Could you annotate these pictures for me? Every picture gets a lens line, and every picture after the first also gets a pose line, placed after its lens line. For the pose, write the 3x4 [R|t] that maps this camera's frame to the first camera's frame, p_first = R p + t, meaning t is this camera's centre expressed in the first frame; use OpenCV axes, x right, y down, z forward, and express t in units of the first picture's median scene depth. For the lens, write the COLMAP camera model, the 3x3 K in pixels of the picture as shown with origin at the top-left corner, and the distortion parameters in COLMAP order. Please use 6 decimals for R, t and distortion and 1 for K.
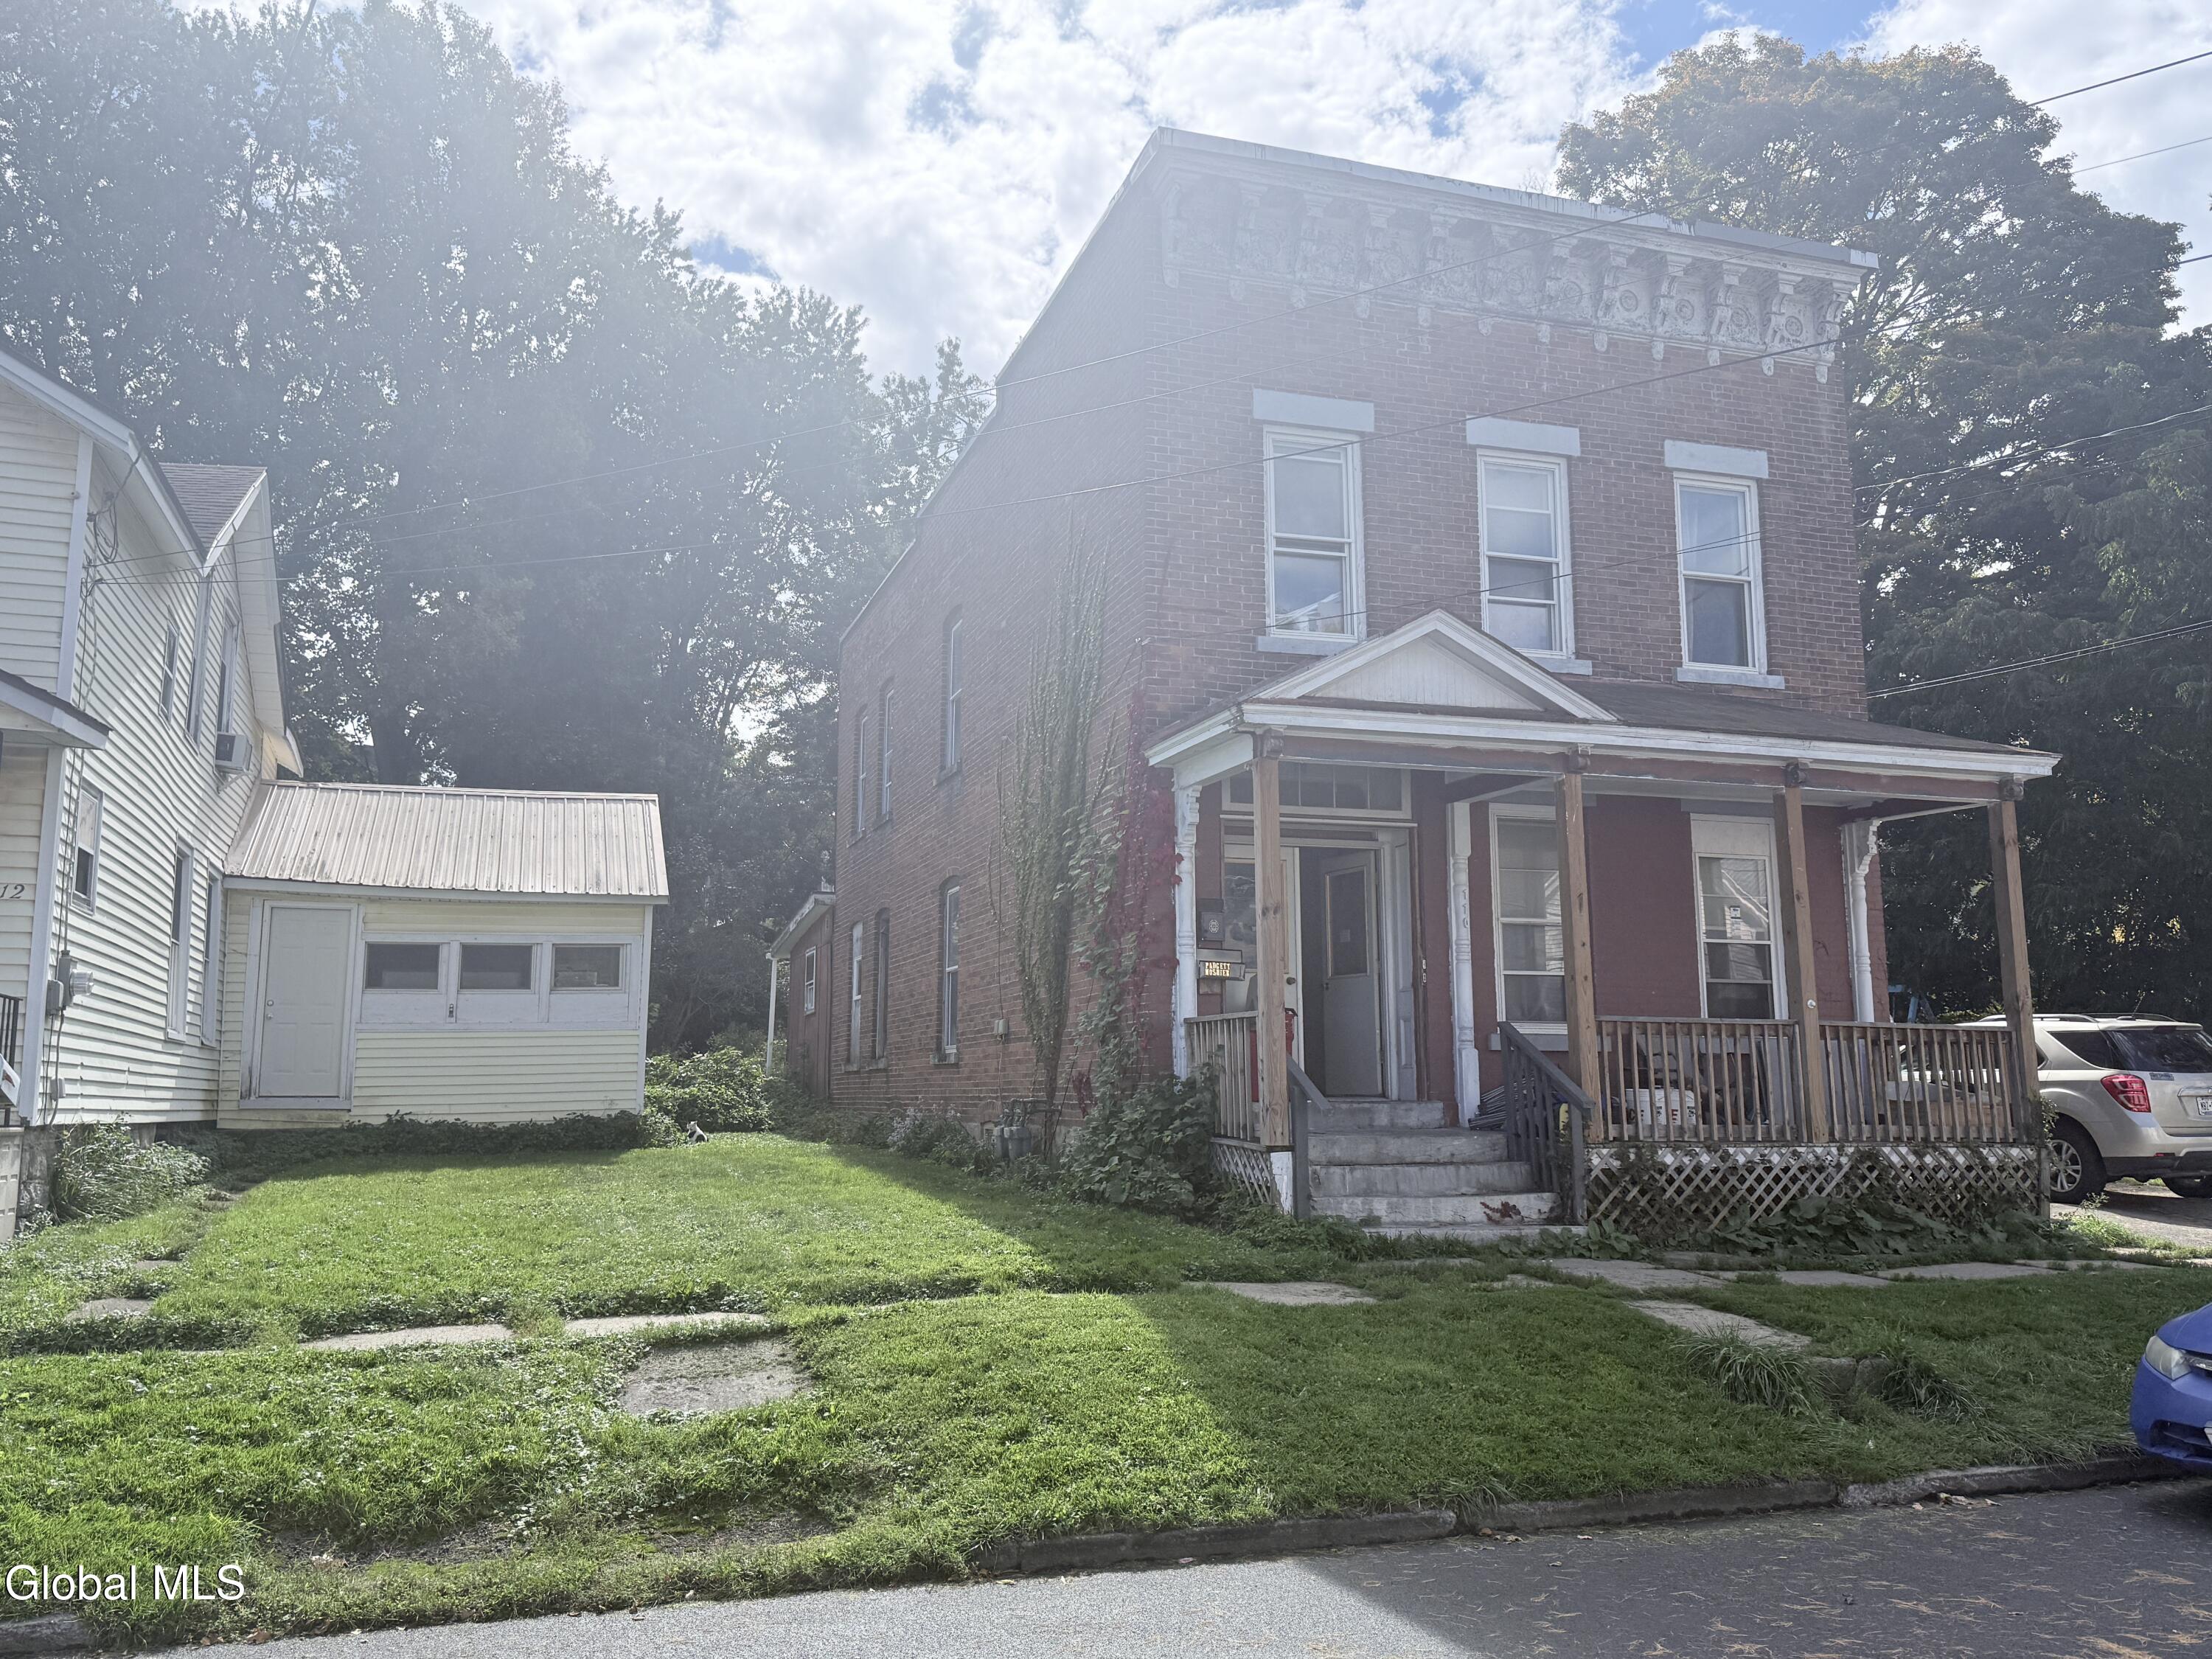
lens RADIAL K [[1751.0, 0, 1106.0], [0, 1751.0, 829.5], [0, 0, 1]] dist [0.070926, 0.000793]
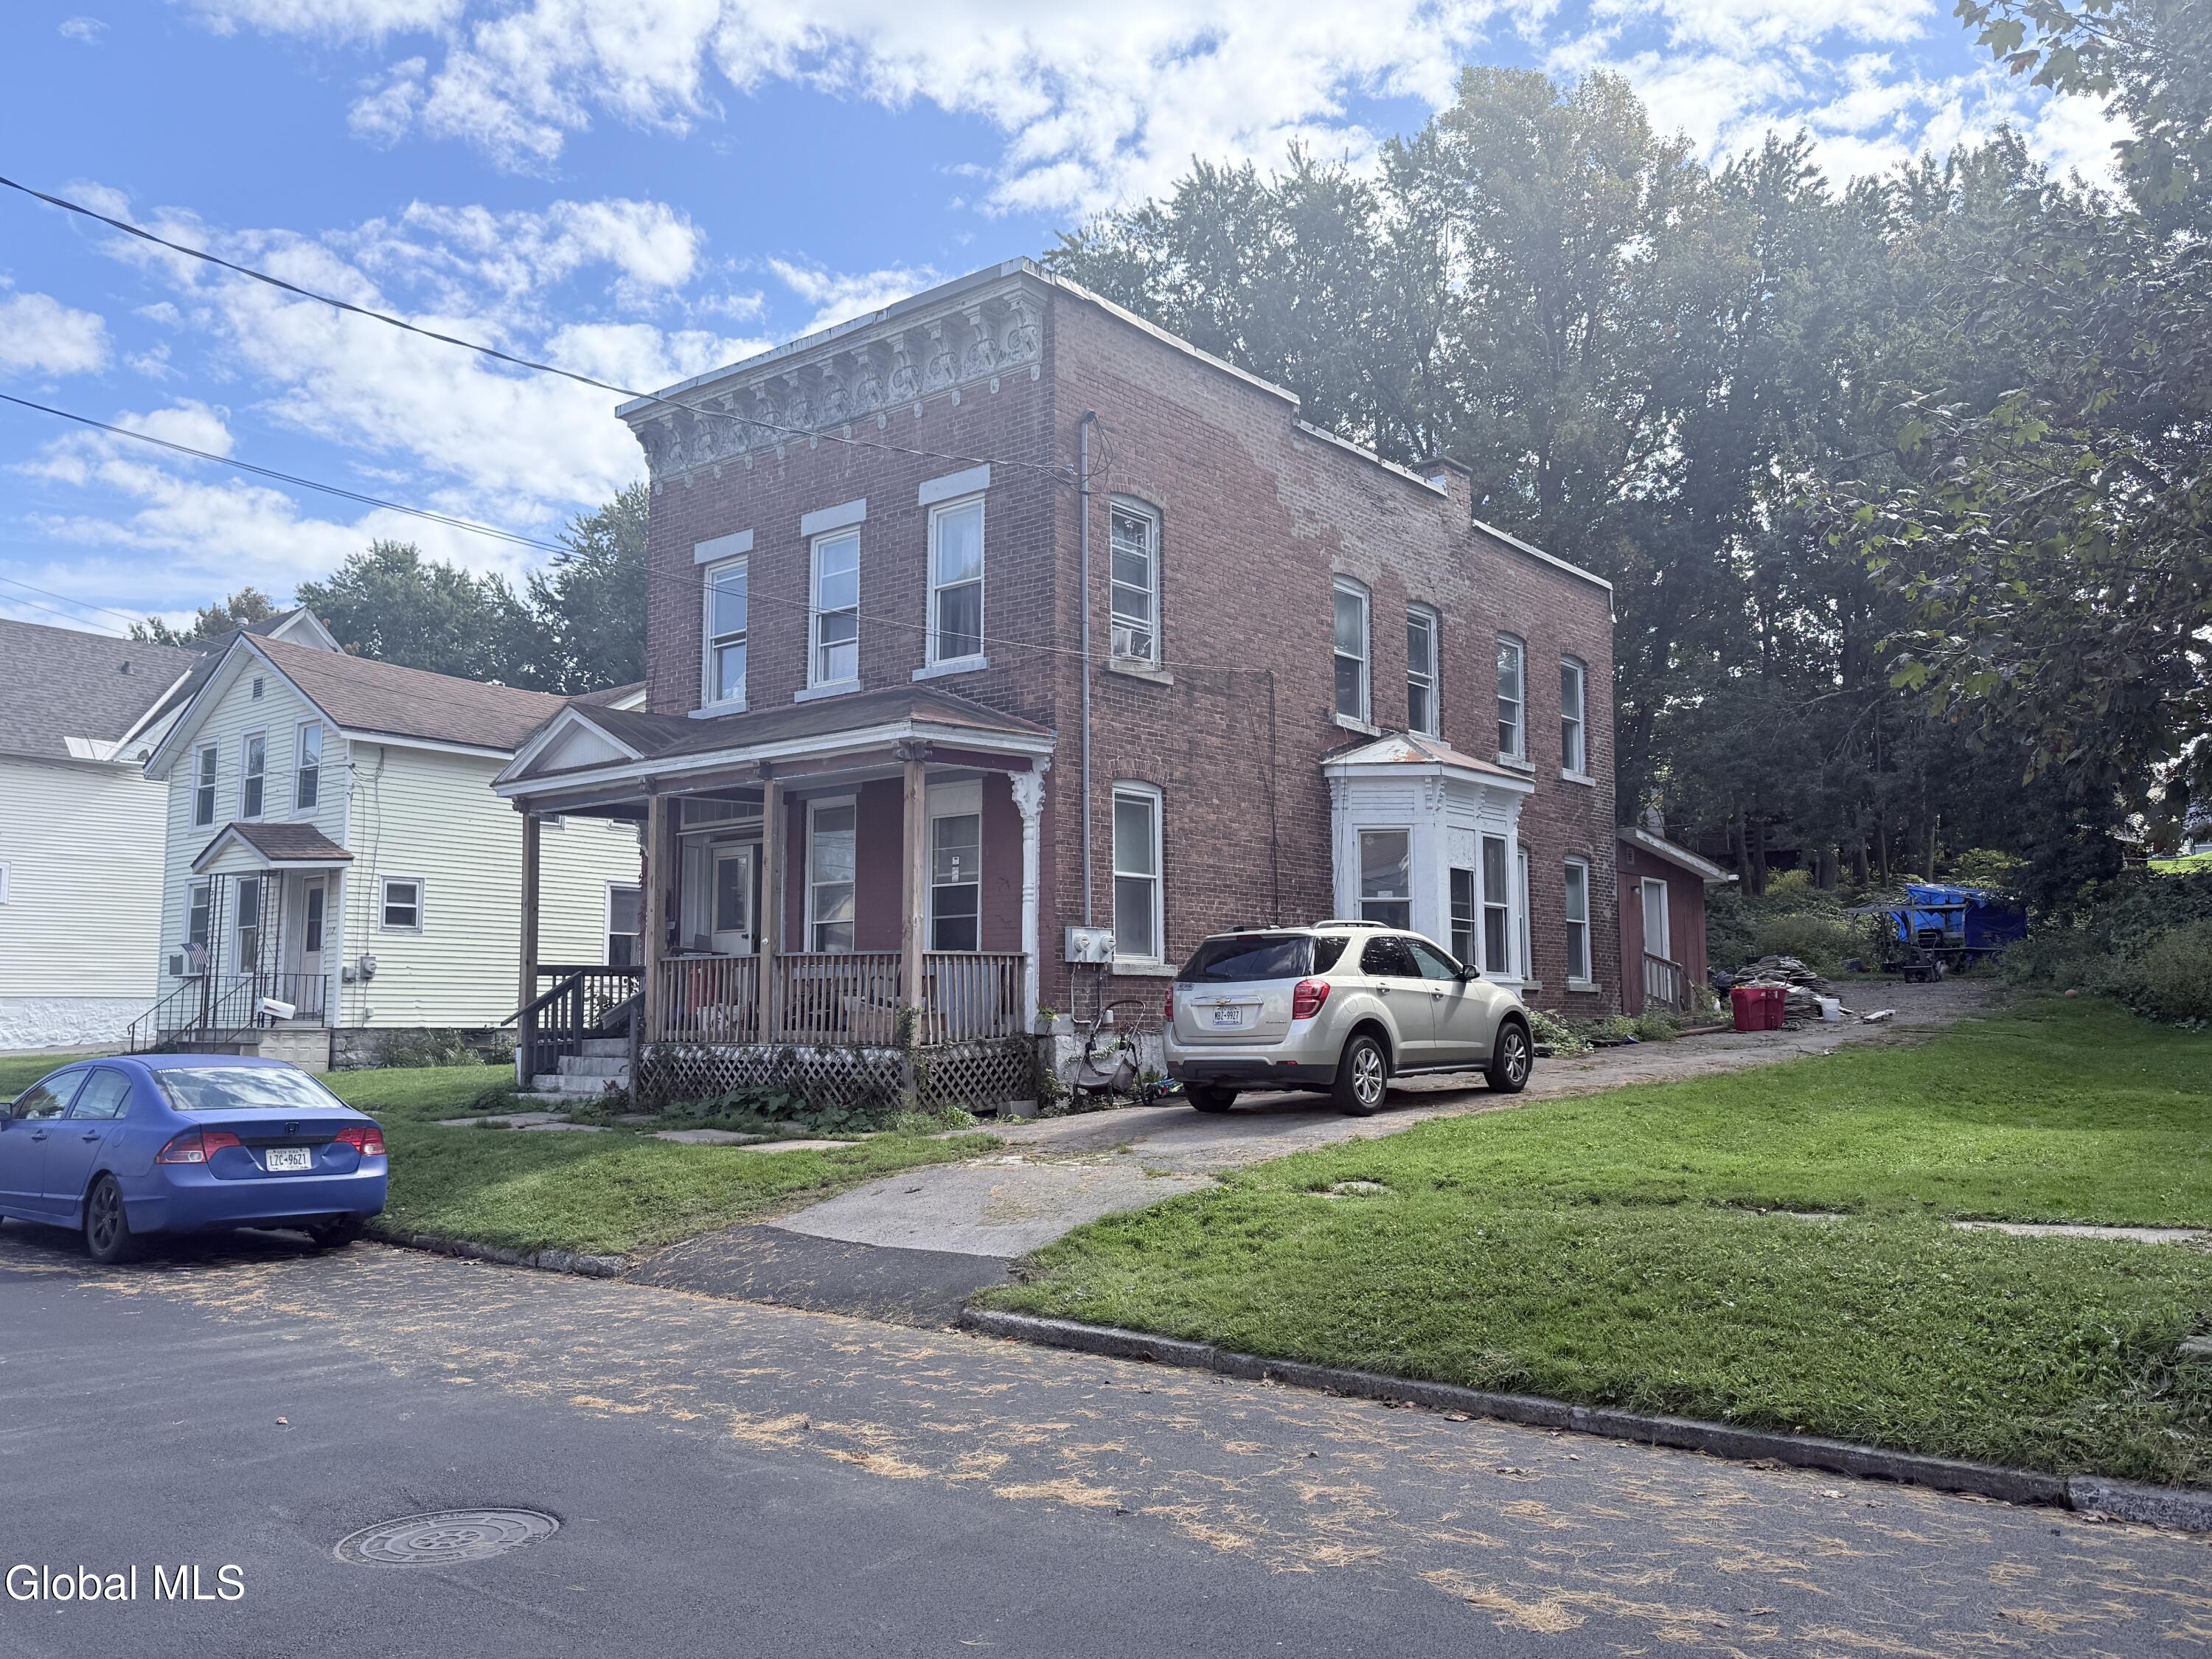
lens RADIAL K [[1751.0, 0, 1106.0], [0, 1751.0, 829.5], [0, 0, 1]] dist [0.070926, 0.000793]
pose [[0.523945, -0.086103, -0.847389, 1.641114], [0.125535, 0.991819, -0.023159, 0.075561], [0.842450, -0.094242, 0.530467, 0.508177]]
